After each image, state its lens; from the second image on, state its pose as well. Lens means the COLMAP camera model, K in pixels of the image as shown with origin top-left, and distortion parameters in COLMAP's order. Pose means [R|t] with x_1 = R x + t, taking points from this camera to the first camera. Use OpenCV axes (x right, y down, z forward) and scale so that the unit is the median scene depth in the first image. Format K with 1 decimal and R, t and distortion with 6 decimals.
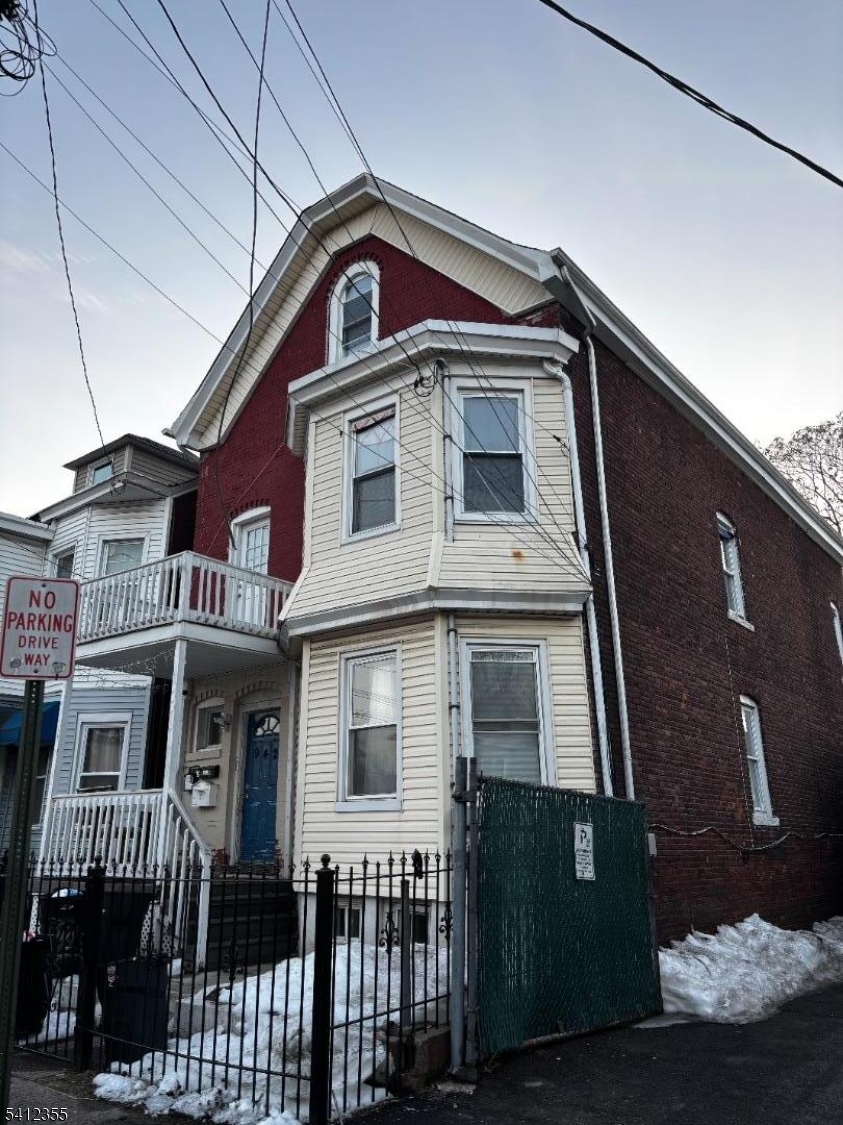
lens RADIAL K [[845.7, 0, 422.8], [0, 845.7, 561.4], [0, 0, 1]] dist [0.061253, -0.007396]
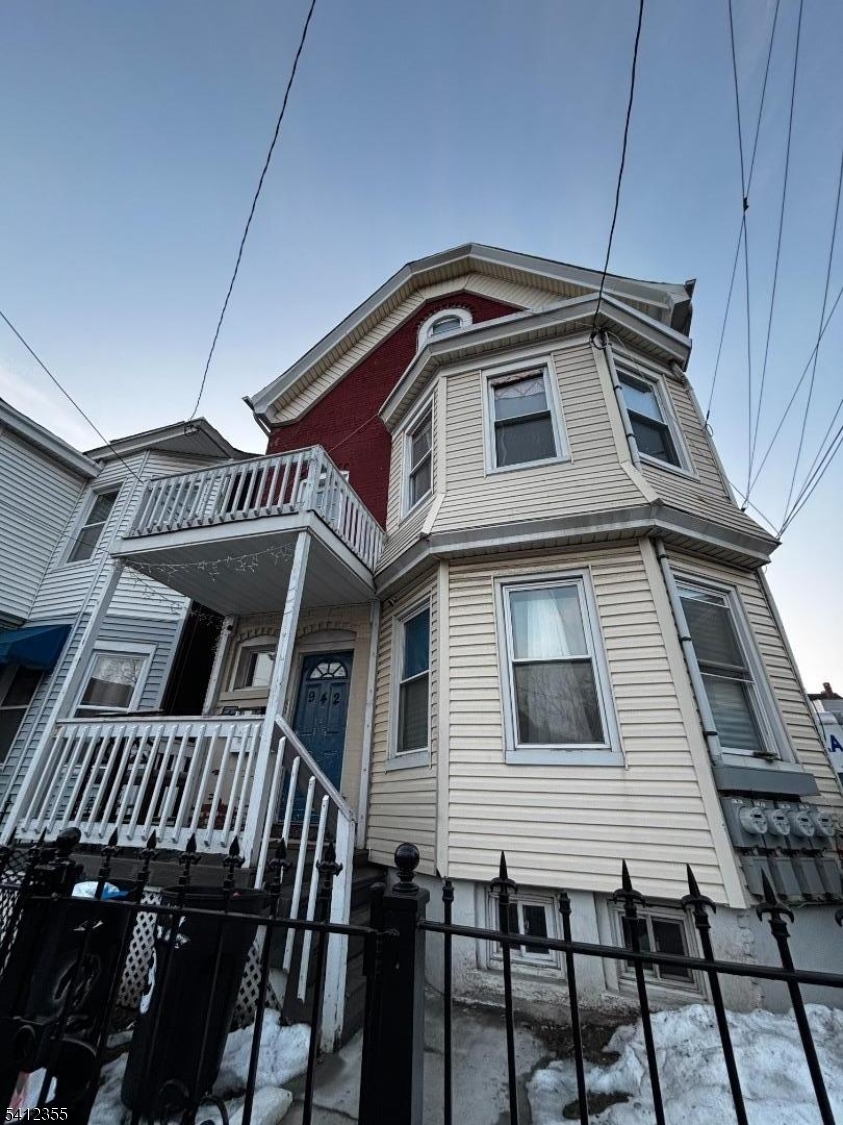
lens RADIAL K [[442.8, 0, 420.3], [0, 442.8, 563.5], [0, 0, 1]] dist [0.010567, 0.000310]
pose [[0.938716, 0.188248, 0.288746, -0.294614], [-0.137651, 0.972732, -0.186668, 0.183434], [-0.316012, 0.135482, 0.939032, 0.560668]]
